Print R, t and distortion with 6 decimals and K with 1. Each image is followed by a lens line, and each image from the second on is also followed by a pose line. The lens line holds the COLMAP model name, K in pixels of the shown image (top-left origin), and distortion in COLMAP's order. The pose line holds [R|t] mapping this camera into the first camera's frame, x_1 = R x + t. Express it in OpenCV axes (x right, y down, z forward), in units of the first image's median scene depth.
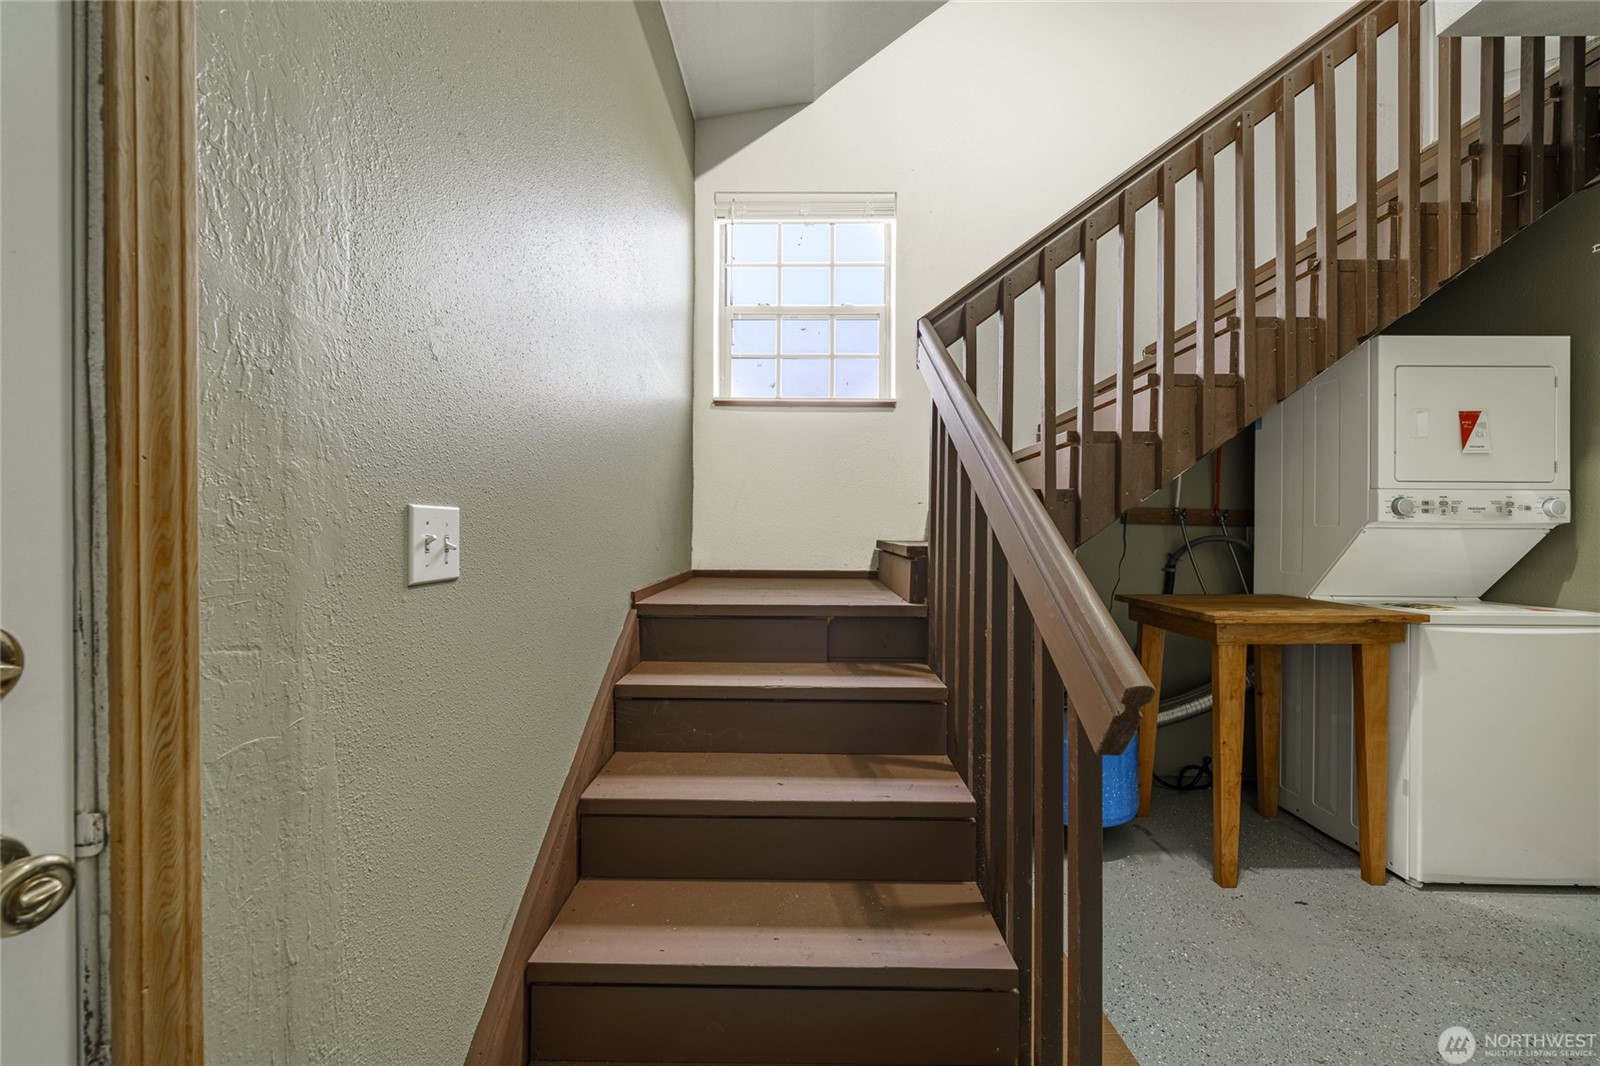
lens RADIAL K [[567.1, 0, 806.9], [0, 567.1, 527.4], [0, 0, 1]] dist [-0.005483, 0.000501]
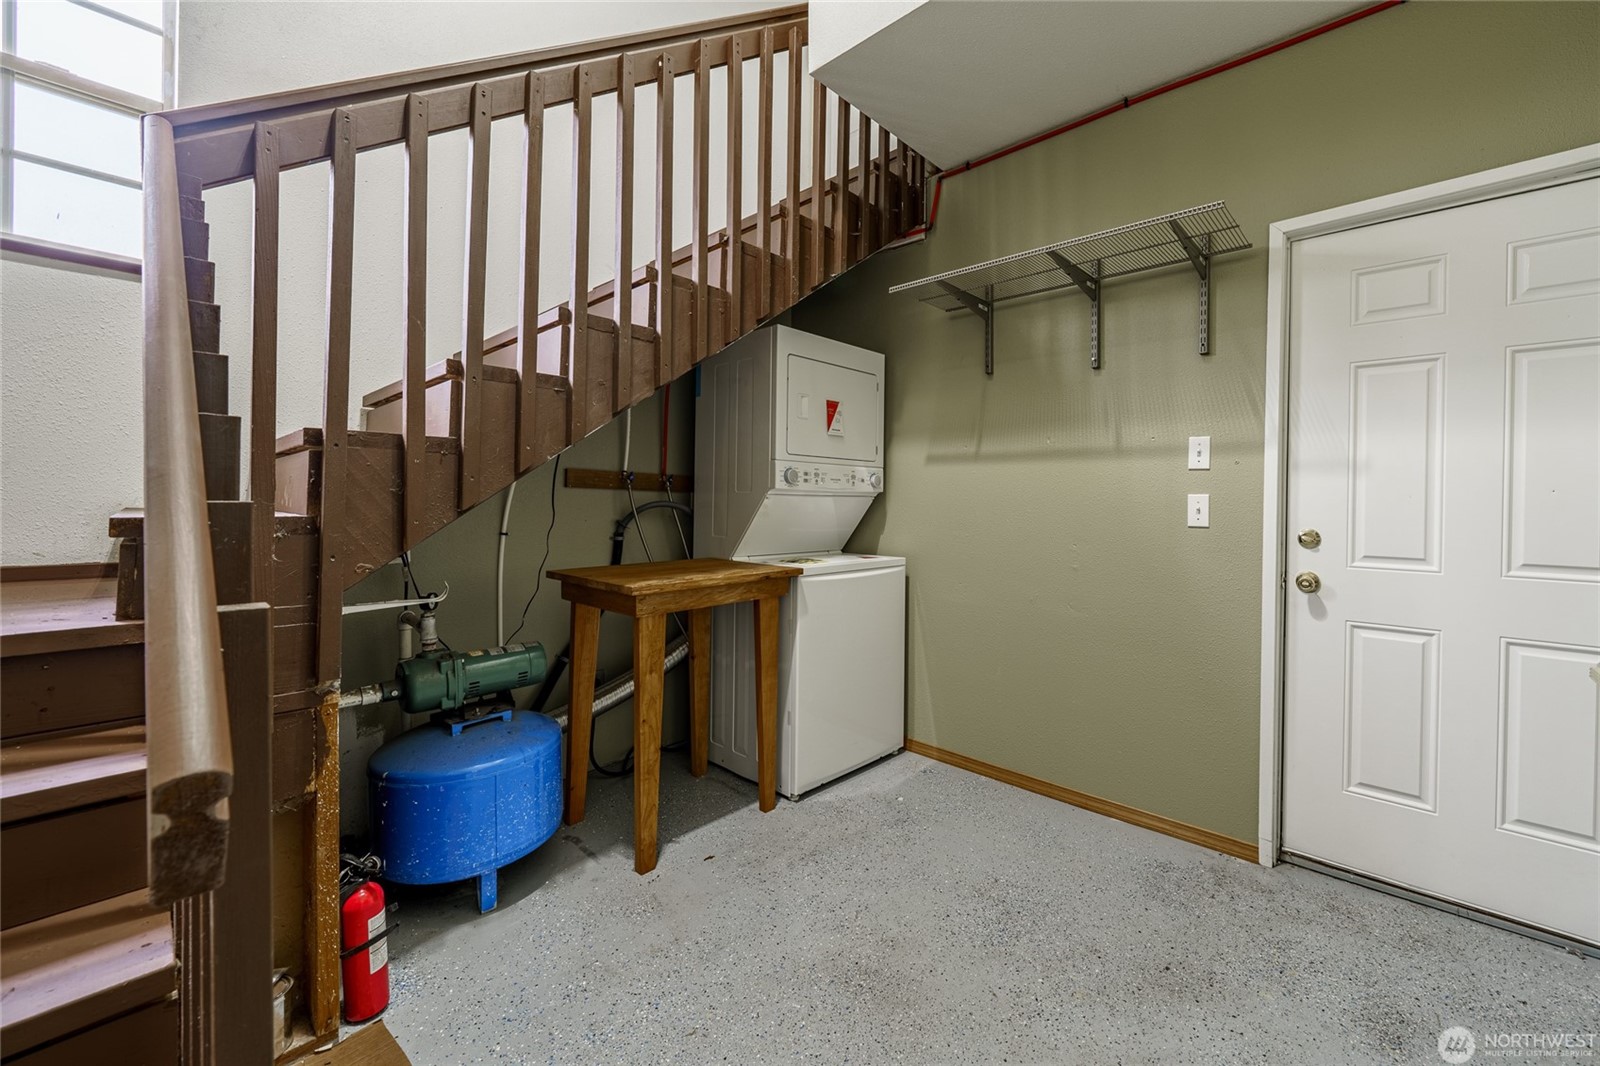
lens RADIAL K [[627.7, 0, 869.3], [0, 627.7, 501.3], [0, 0, 1]] dist [-0.003838, -0.000126]
pose [[0.646188, 0.001462, 0.763177, 0.178644], [-0.011007, 0.999912, 0.007404, 0.003739], [-0.763099, -0.013185, 0.646148, 0.043090]]
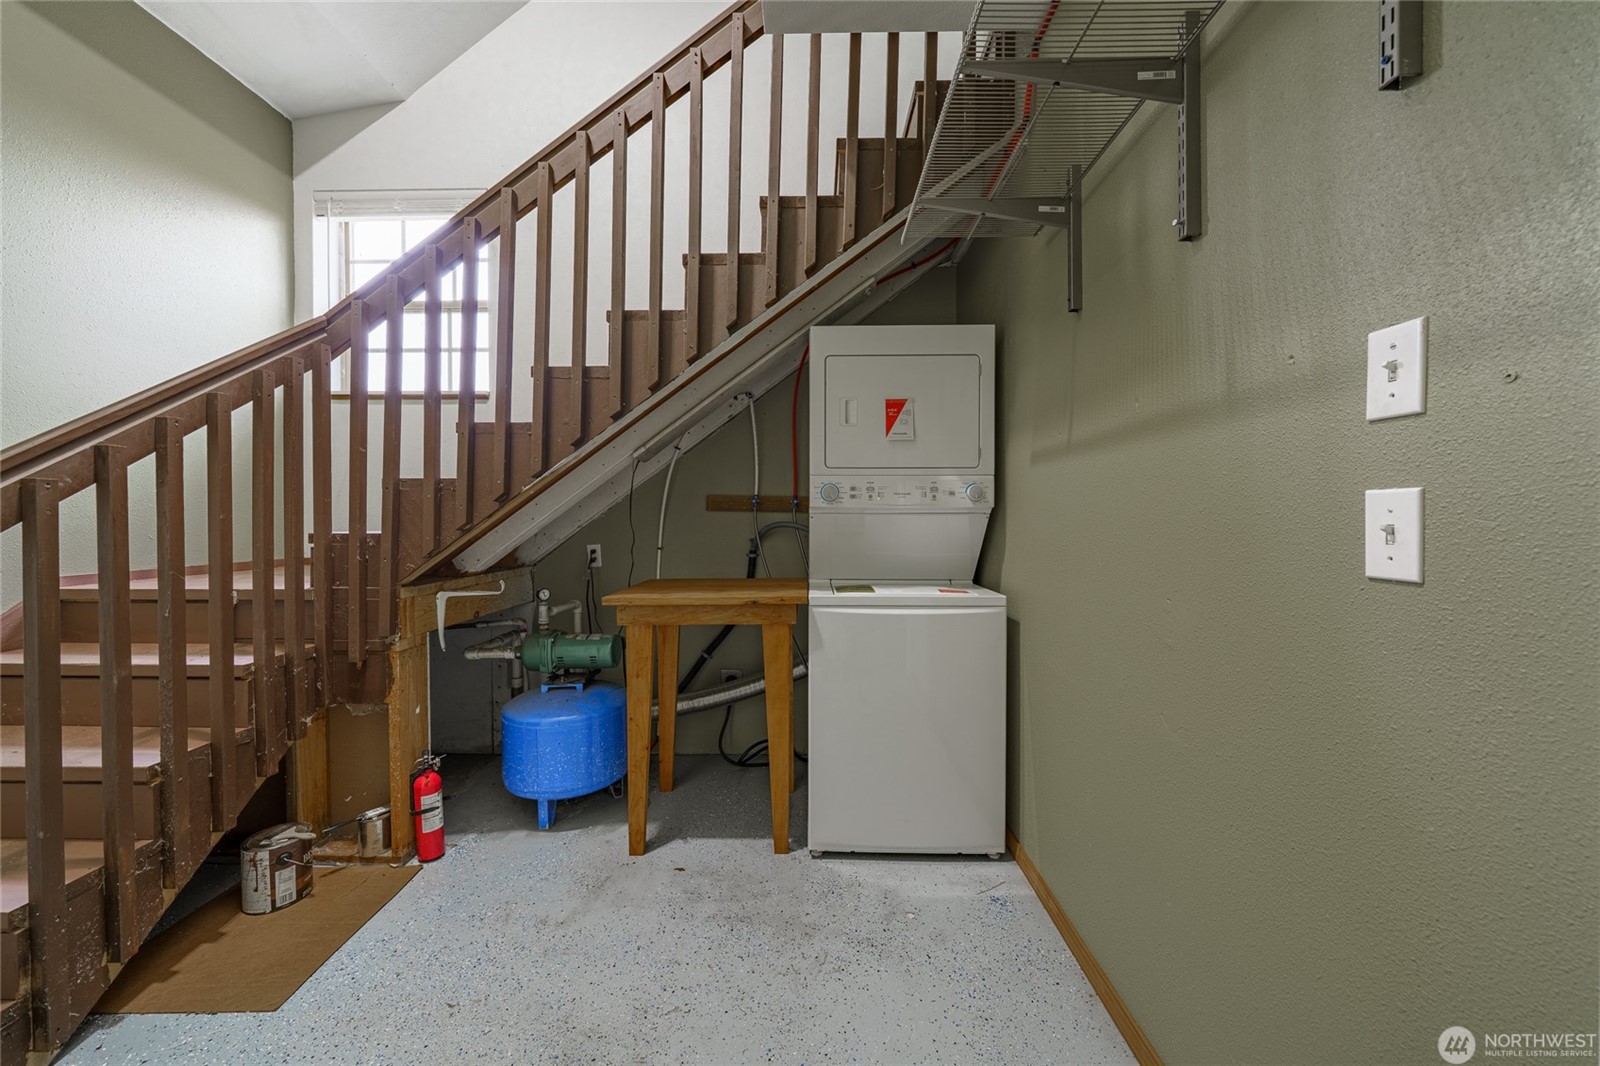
lens RADIAL K [[567.1, 0, 806.9], [0, 567.1, 527.4], [0, 0, 1]] dist [-0.005483, 0.000501]
pose [[0.999957, -0.006488, -0.006558, 1.045547], [0.006606, 0.999813, 0.018148, 0.008456], [0.006440, -0.018191, 0.999814, -0.042180]]
